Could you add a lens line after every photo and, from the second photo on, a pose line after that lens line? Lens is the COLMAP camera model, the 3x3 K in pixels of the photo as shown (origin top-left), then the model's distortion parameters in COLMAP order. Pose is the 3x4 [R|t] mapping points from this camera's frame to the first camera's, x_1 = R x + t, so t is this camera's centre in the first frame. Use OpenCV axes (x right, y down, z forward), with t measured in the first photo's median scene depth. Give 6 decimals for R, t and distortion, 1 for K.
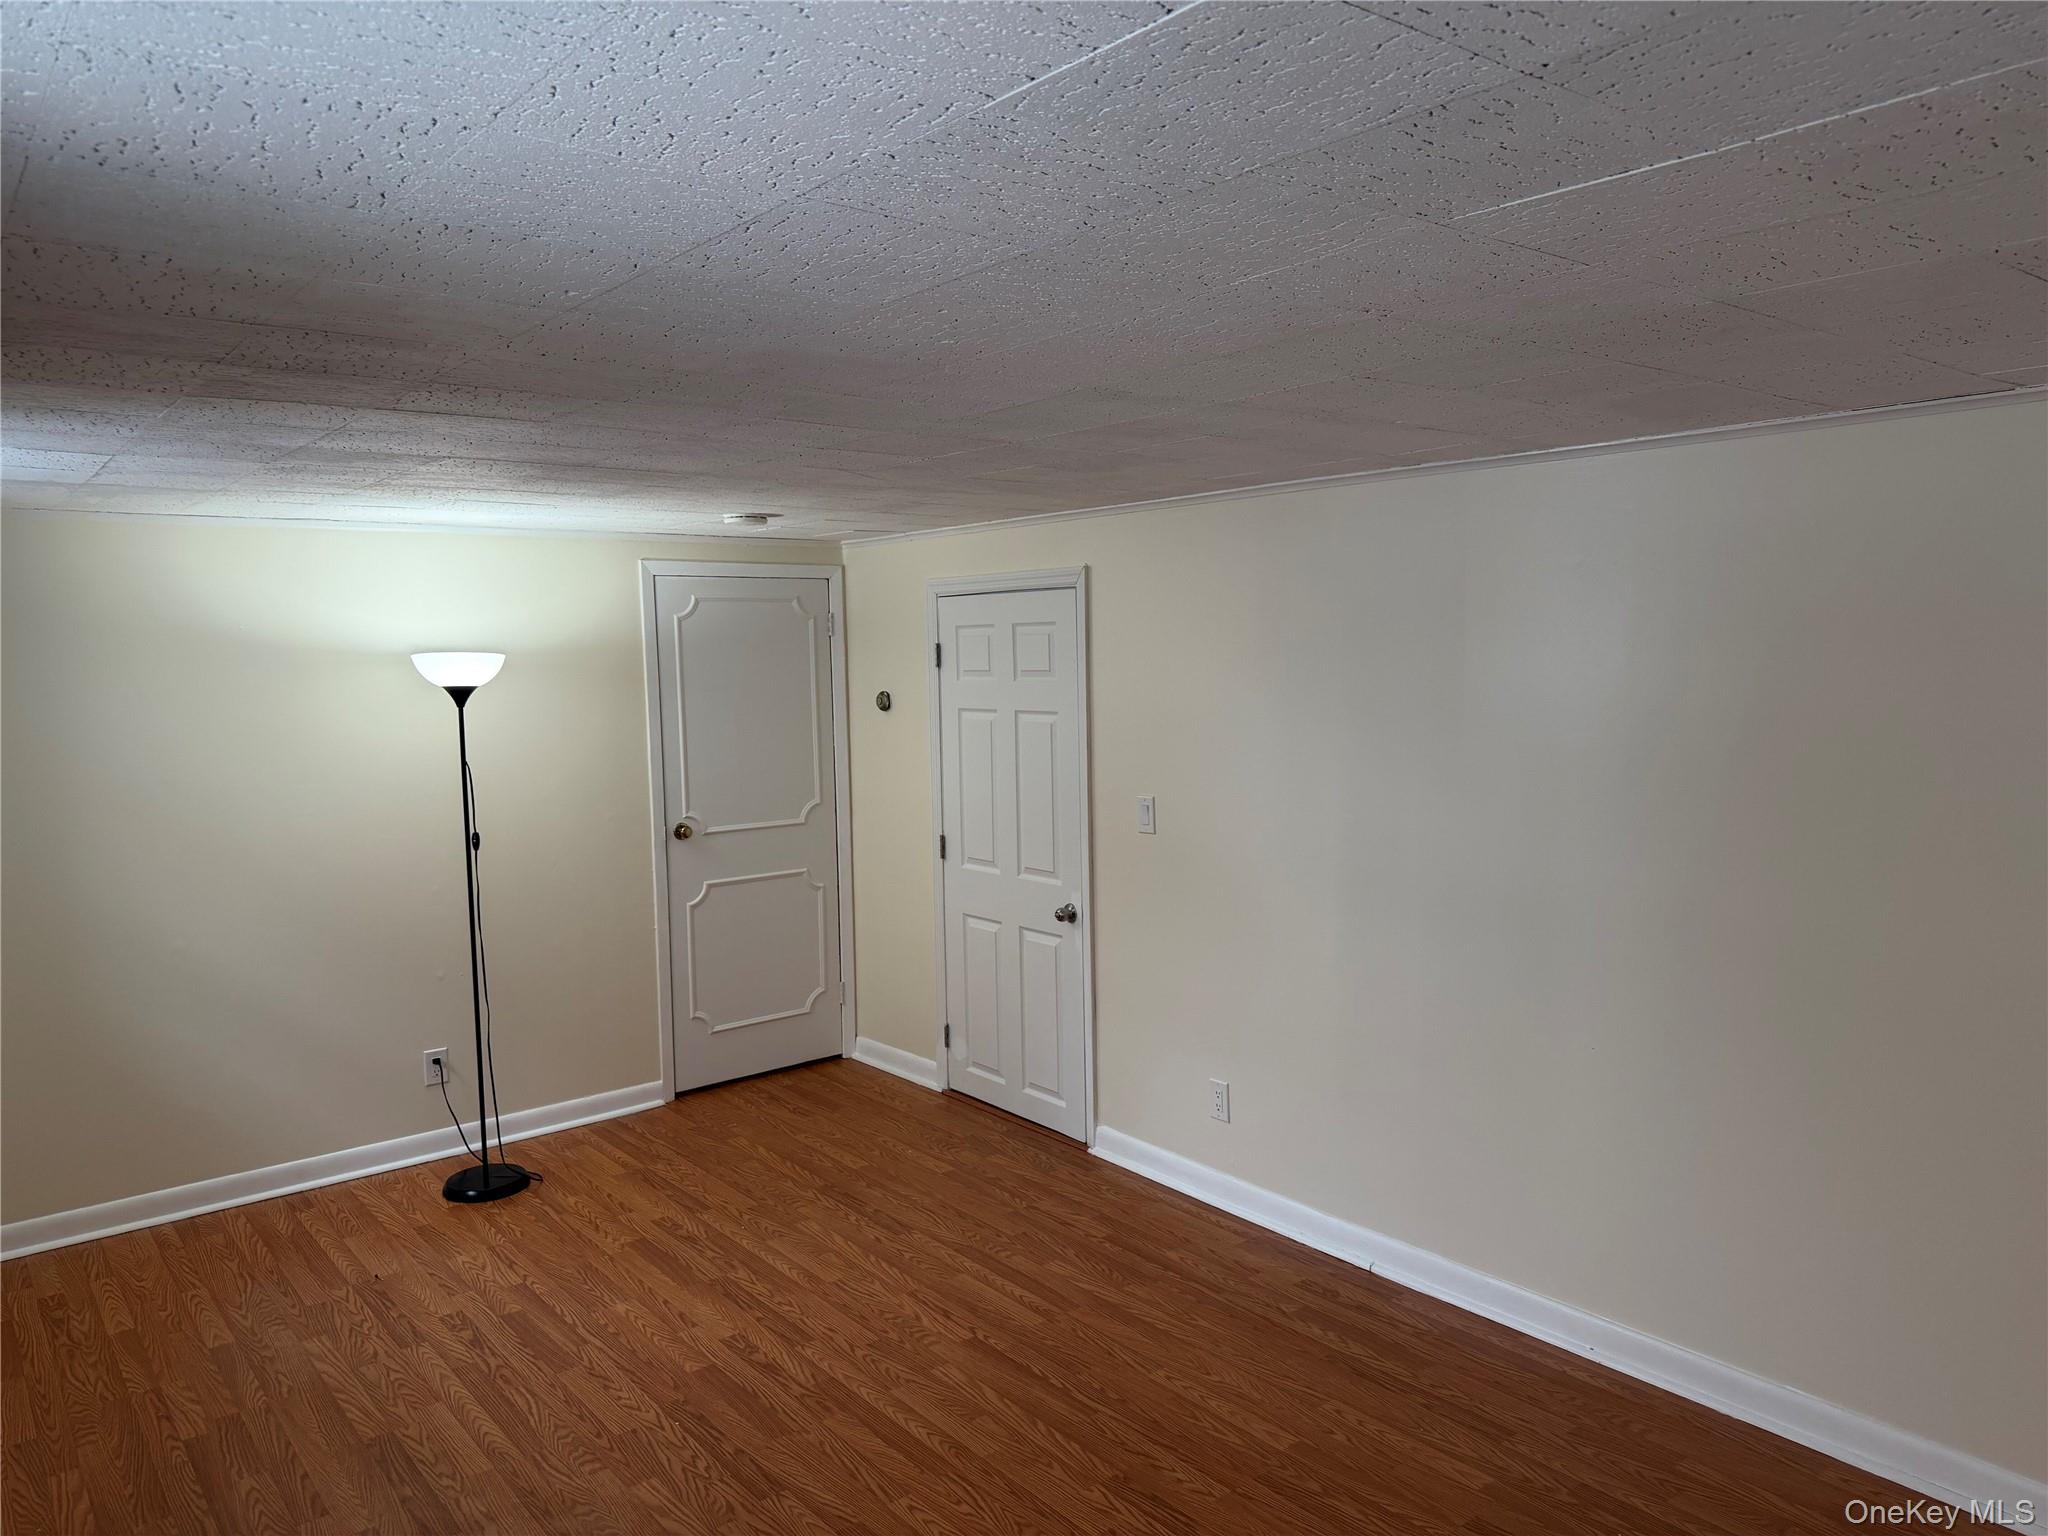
lens RADIAL K [[1421.6, 0, 1024.6], [0, 1421.6, 768.8], [0, 0, 1]] dist [0.037163, -0.018584]
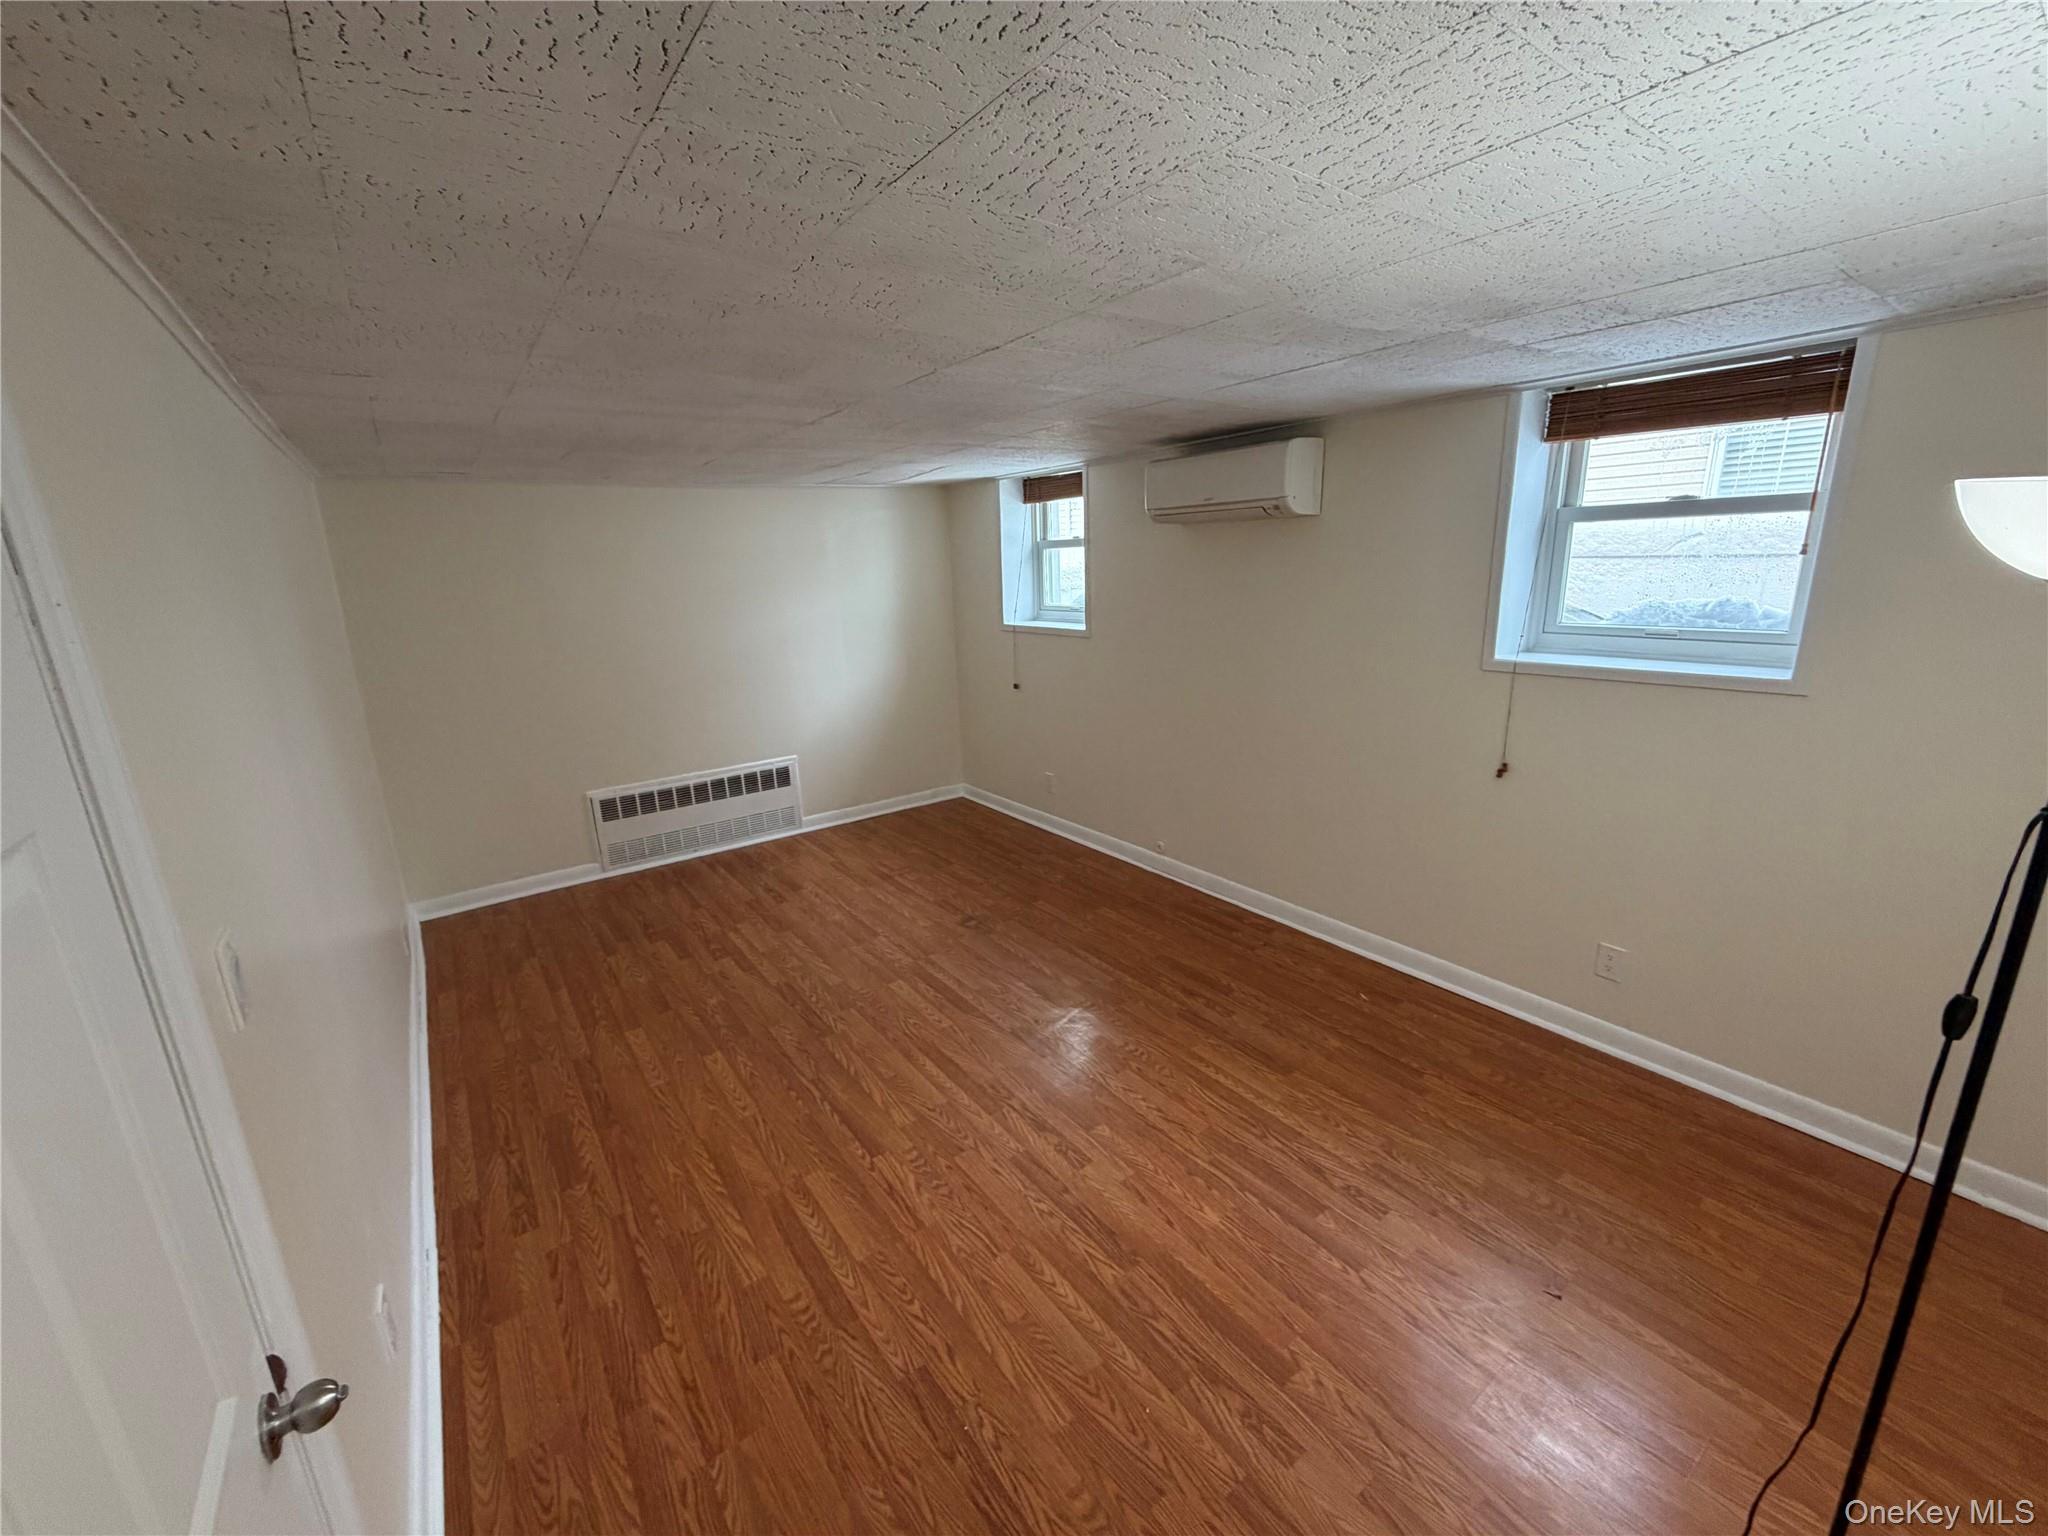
lens RADIAL K [[805.3, 0, 1024.8], [0, 805.3, 765.8], [0, 0, 1]] dist [0.002208, 0.000213]
pose [[-0.997657, 0.048216, 0.048544, -0.196206], [0.061783, 0.939686, 0.336412, -0.112120], [-0.029396, 0.338623, -0.940463, 1.432548]]
